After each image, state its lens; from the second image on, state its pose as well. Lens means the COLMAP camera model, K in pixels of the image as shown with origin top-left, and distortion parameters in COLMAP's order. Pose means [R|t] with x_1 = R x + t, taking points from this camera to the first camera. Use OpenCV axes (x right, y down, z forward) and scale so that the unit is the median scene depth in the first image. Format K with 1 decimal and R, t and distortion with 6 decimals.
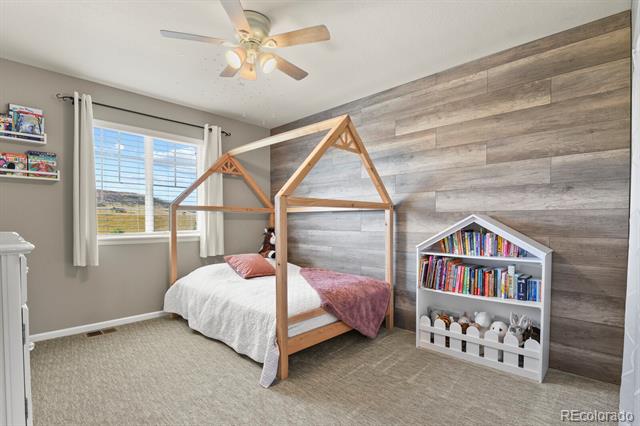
lens RADIAL K [[313.4, 0, 322.3], [0, 313.4, 220.4], [0, 0, 1]] dist [-0.000422, -0.011142]
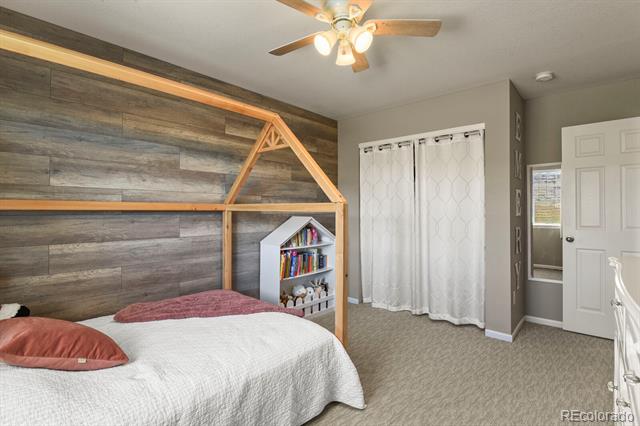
lens RADIAL K [[313.4, 0, 322.3], [0, 313.4, 220.4], [0, 0, 1]] dist [-0.000422, -0.011142]
pose [[-0.030315, -0.003546, 0.999534, -0.746156], [0.019046, 0.999810, 0.004124, -0.004011], [-0.999359, 0.019162, -0.030242, 0.760978]]
